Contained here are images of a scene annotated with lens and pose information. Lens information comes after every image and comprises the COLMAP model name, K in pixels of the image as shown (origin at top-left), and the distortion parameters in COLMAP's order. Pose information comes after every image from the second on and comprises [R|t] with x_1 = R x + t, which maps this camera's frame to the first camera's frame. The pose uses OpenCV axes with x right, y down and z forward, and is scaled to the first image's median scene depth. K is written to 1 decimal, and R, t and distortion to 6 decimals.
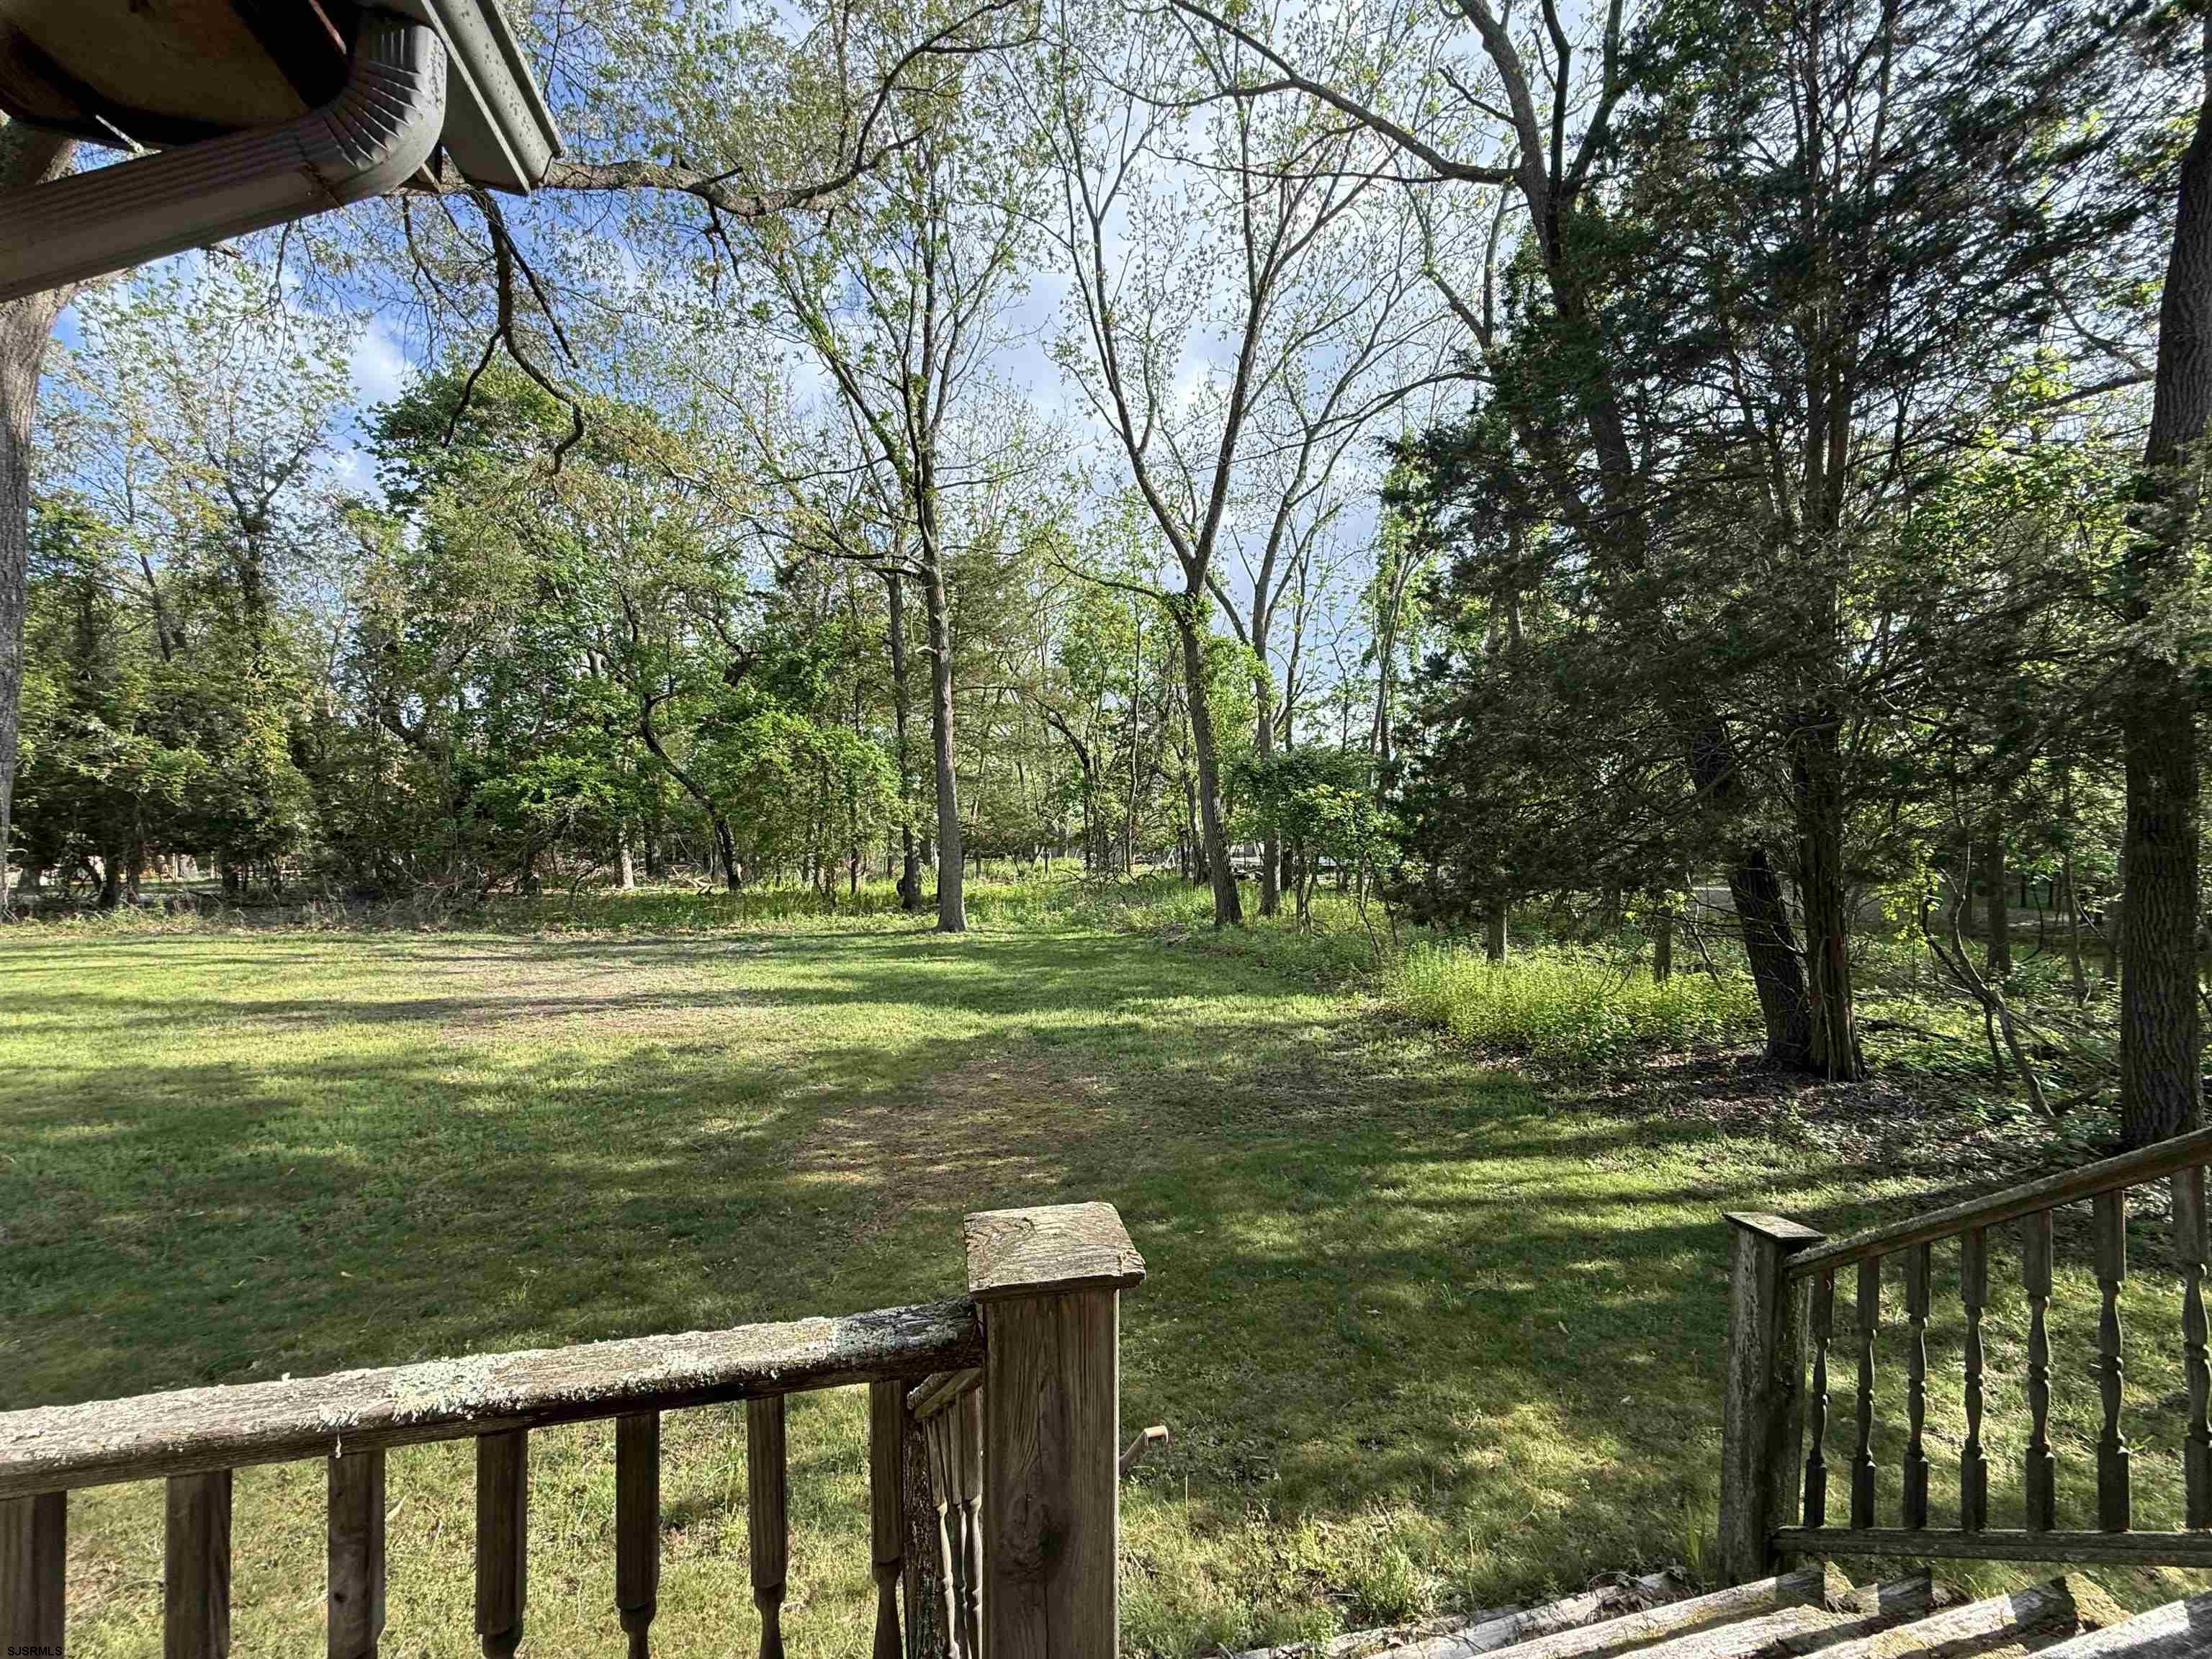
lens RADIAL K [[878.2, 0, 1104.1], [0, 878.2, 831.0], [0, 0, 1]] dist [-0.001885, 0.000846]
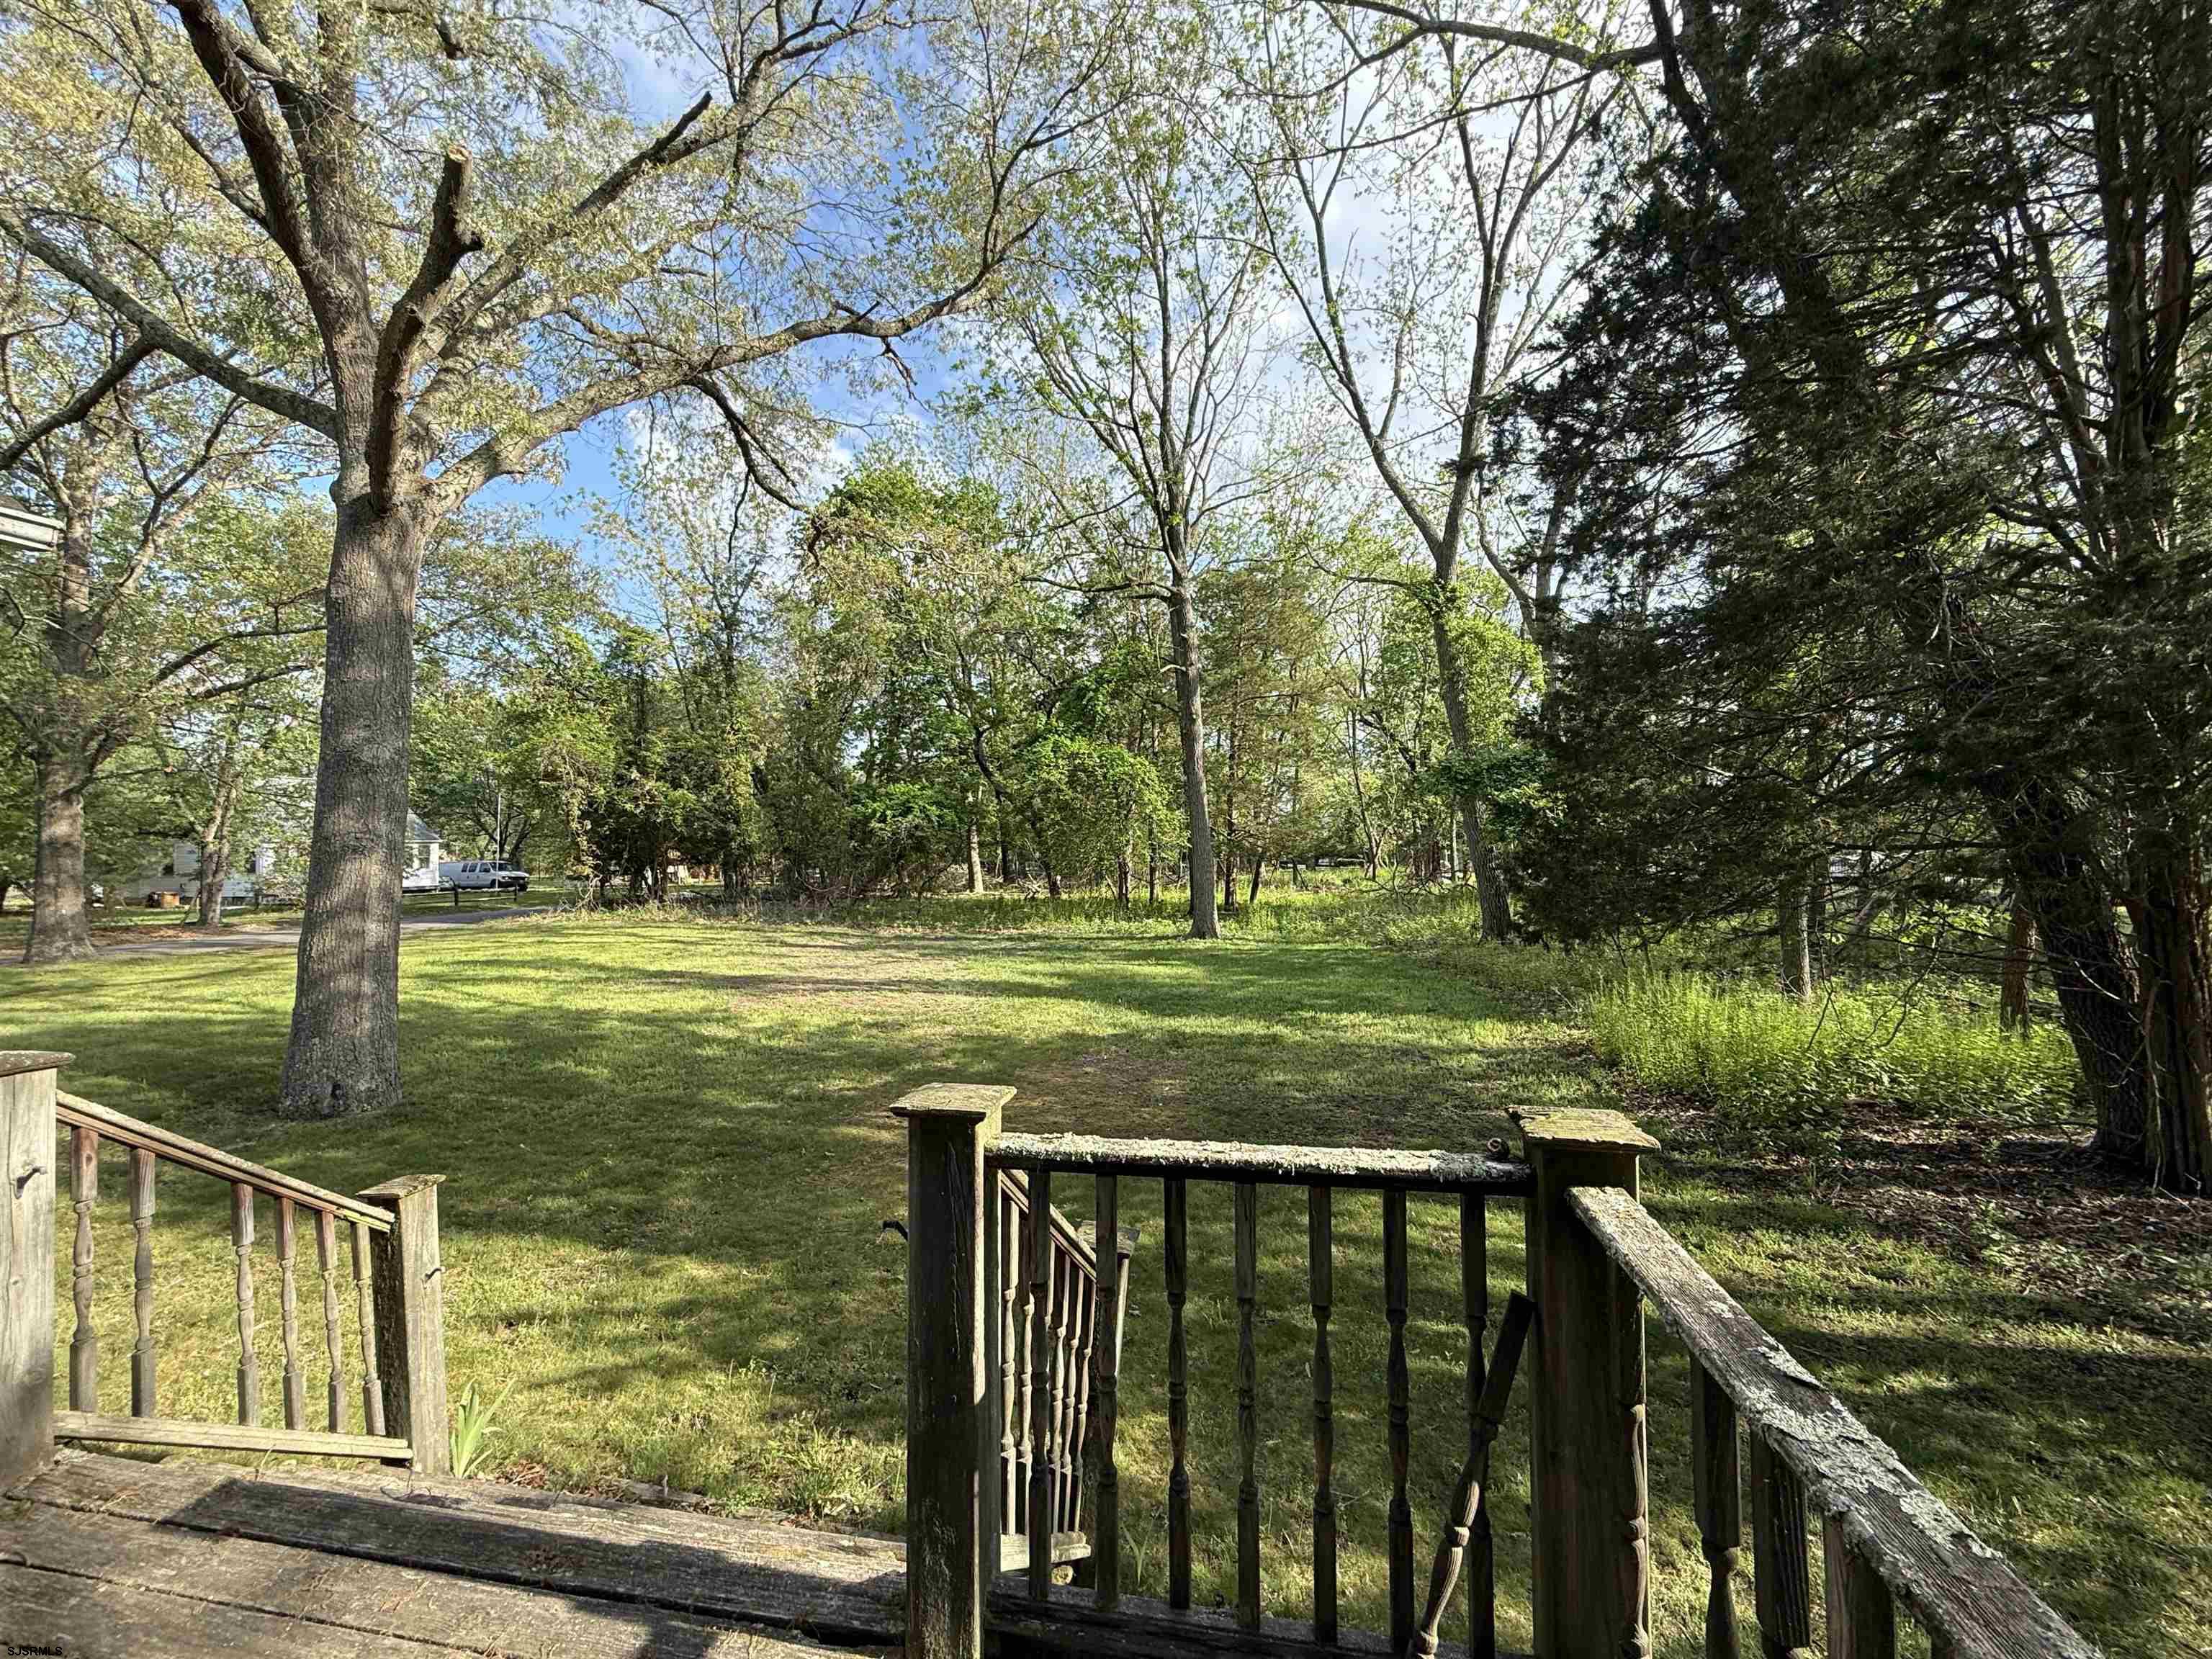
lens RADIAL K [[878.2, 0, 1096.2], [0, 878.2, 830.7], [0, 0, 1]] dist [-0.001885, 0.000846]
pose [[0.906695, -0.018821, -0.421368, 0.251366], [0.014931, 0.999810, -0.012530, -0.000800], [0.421523, 0.005069, 0.906803, 0.016894]]
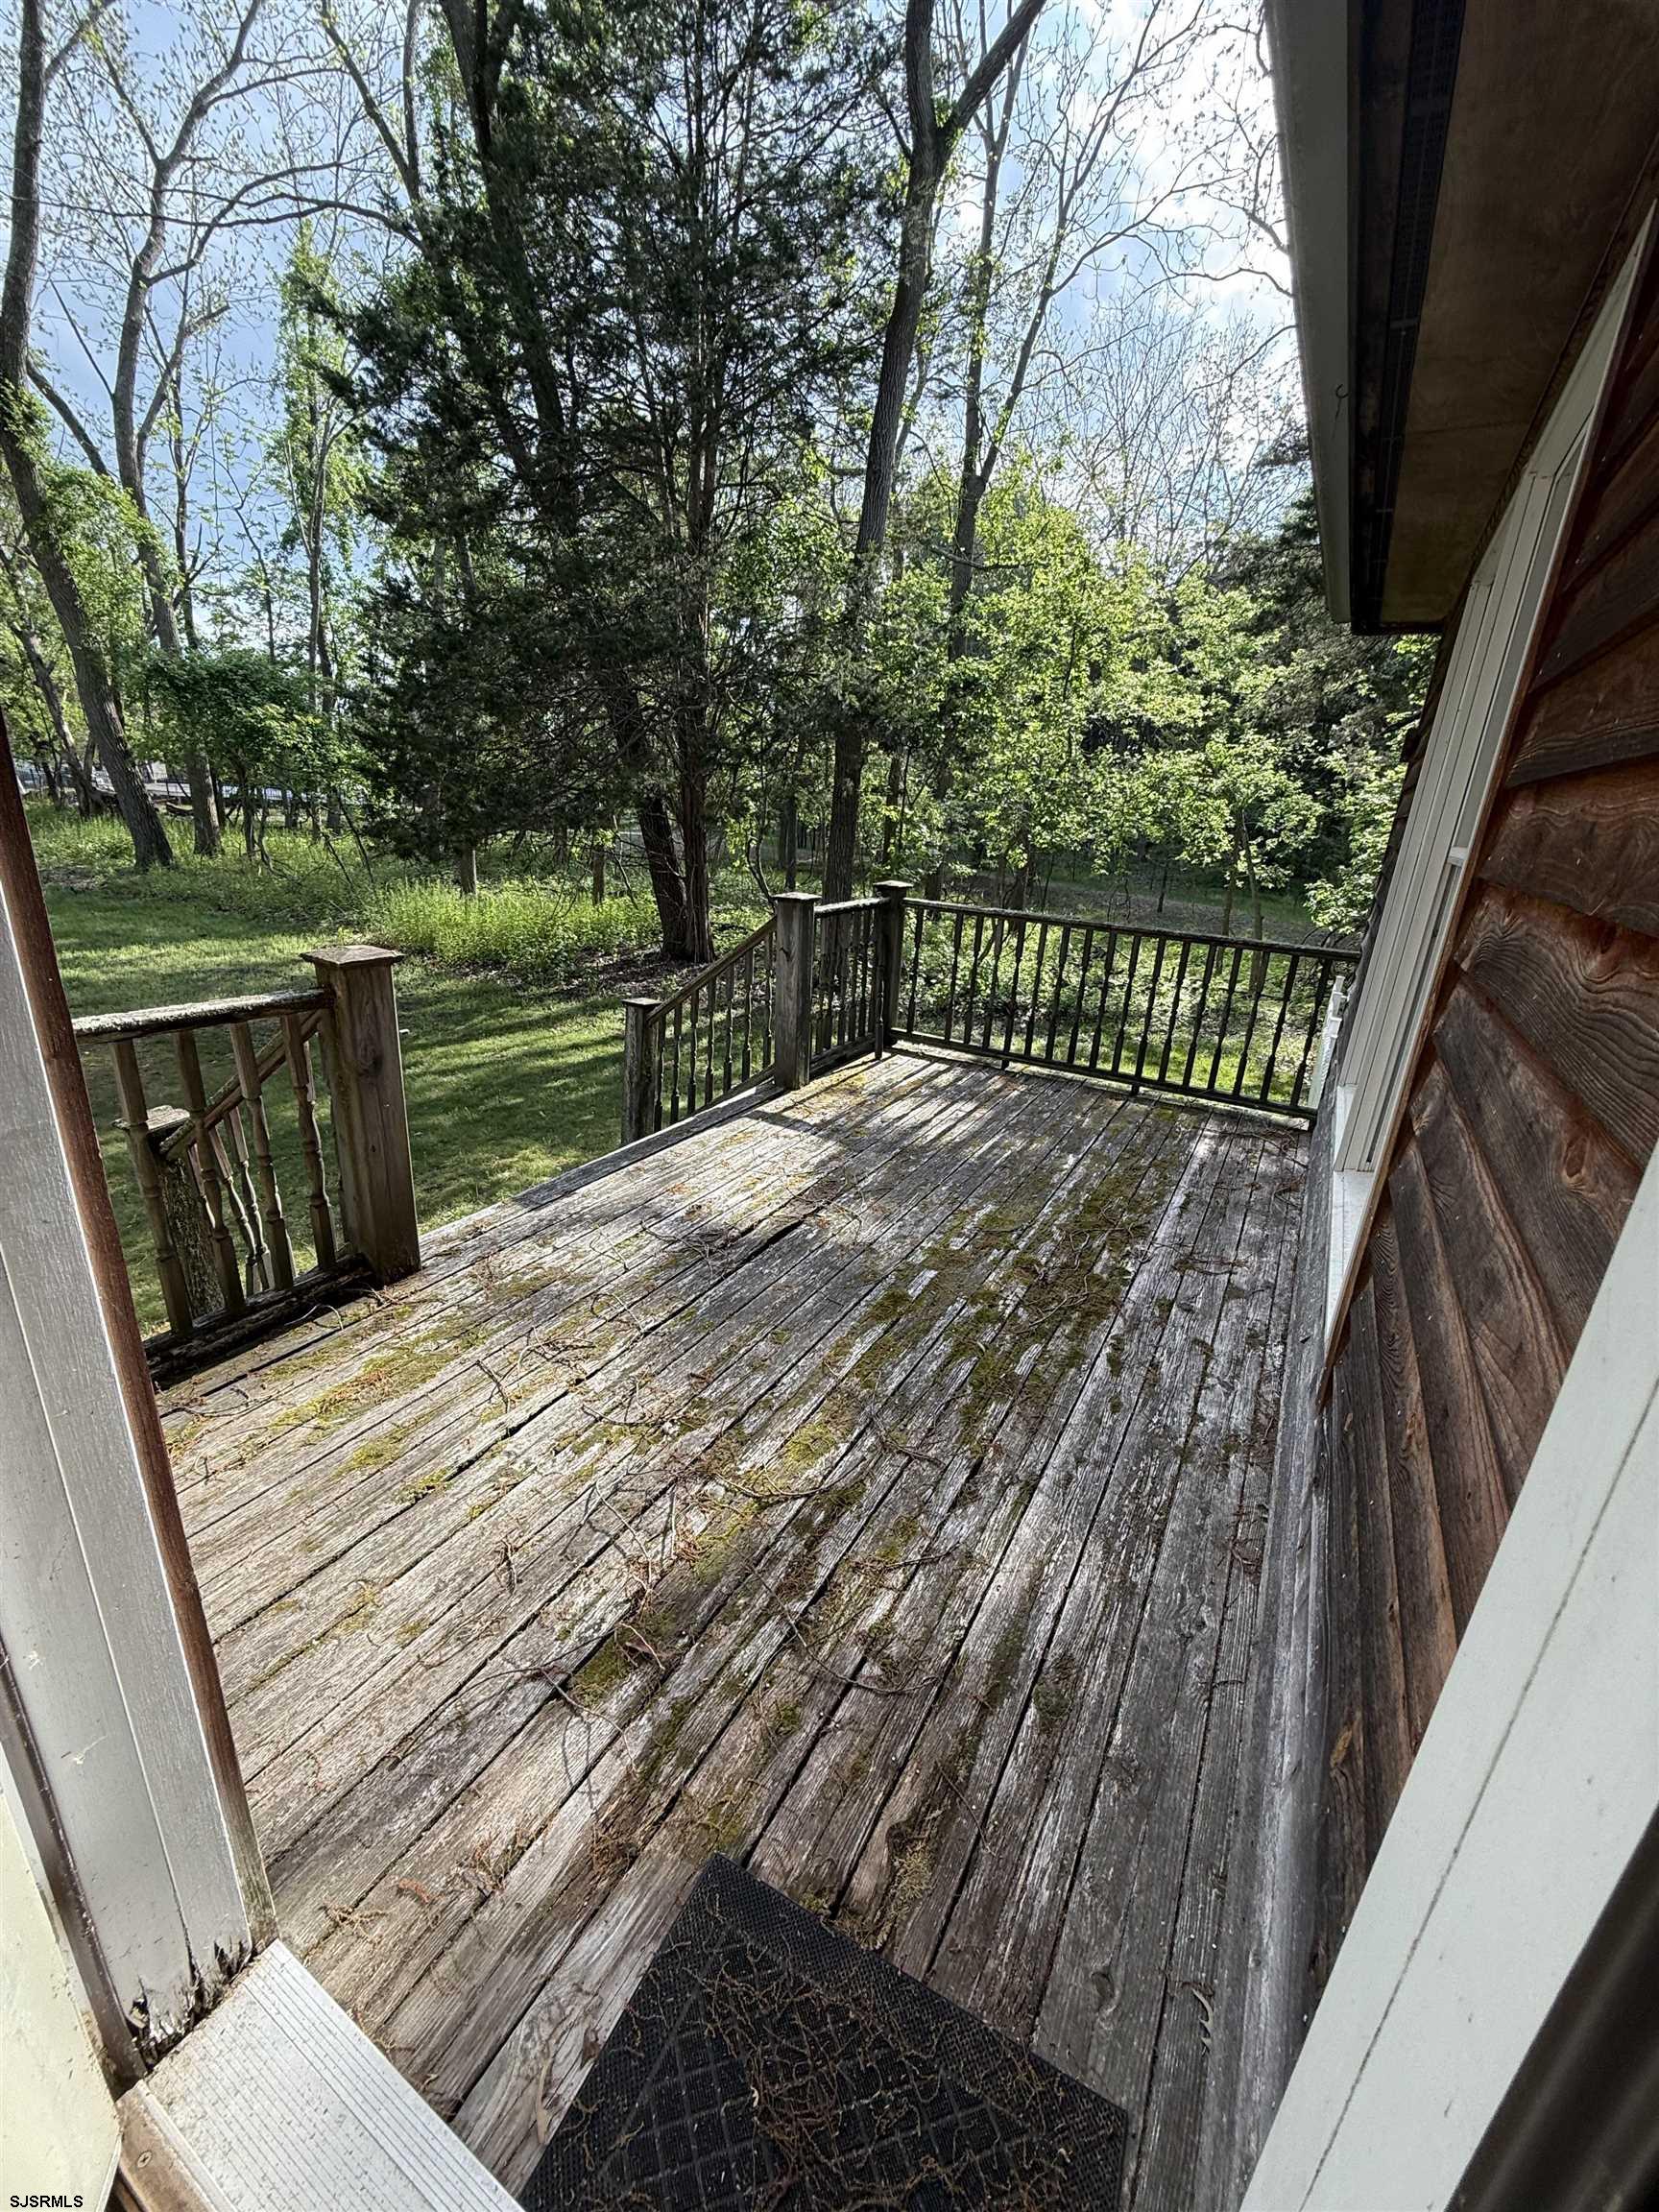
lens RADIAL K [[878.2, 0, 825.8], [0, 878.2, 1102.0], [0, 0, 1]] dist [-0.001885, 0.000846]
pose [[0.692000, -0.195260, 0.694989, -0.074233], [-0.065028, 0.941951, 0.329393, -0.001358], [-0.718963, -0.273134, 0.639132, -0.125478]]
